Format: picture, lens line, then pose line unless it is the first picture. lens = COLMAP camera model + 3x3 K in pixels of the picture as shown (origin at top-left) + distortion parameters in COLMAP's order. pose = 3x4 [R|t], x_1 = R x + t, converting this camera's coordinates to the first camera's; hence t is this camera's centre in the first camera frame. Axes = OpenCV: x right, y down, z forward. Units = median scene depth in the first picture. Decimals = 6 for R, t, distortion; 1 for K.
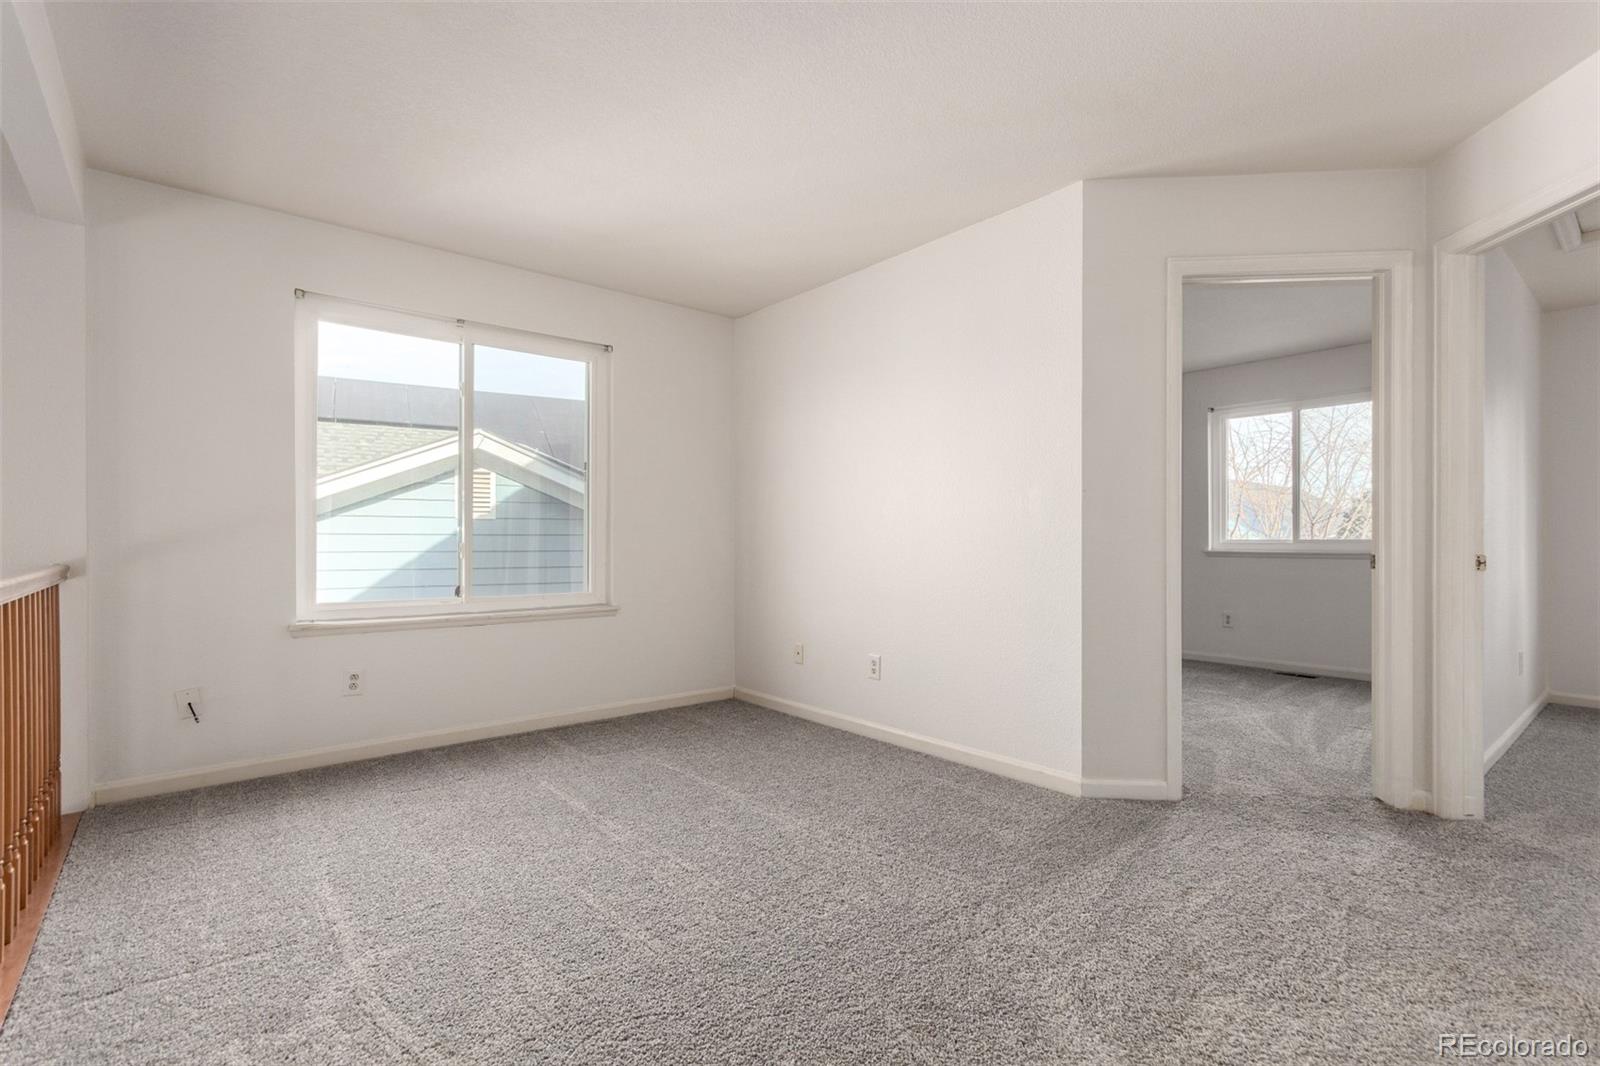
lens RADIAL K [[740.8, 0, 797.6], [0, 740.8, 536.2], [0, 0, 1]] dist [-0.000970, 0.001609]
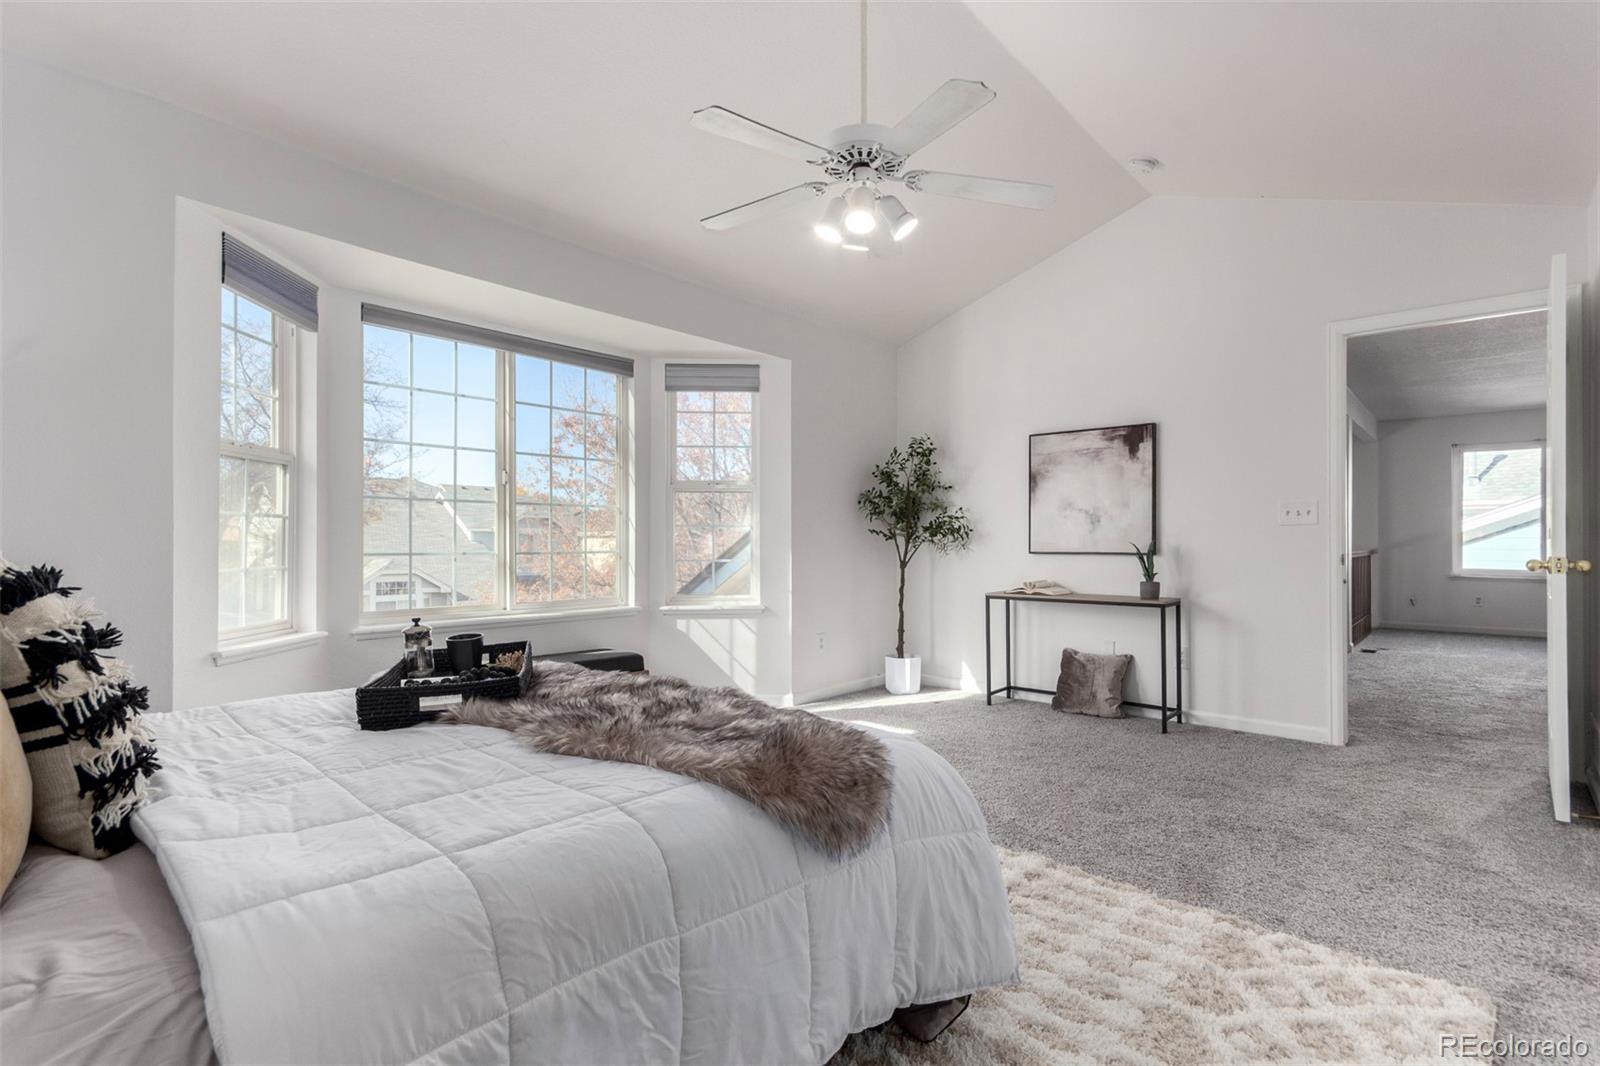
lens RADIAL K [[740.8, 0, 809.3], [0, 740.8, 535.0], [0, 0, 1]] dist [-0.000970, 0.001609]
pose [[0.153475, -0.001357, -0.988152, 1.683484], [-0.011385, 0.999930, -0.003141, 0.015028], [0.988087, 0.011732, 0.153449, -1.773716]]
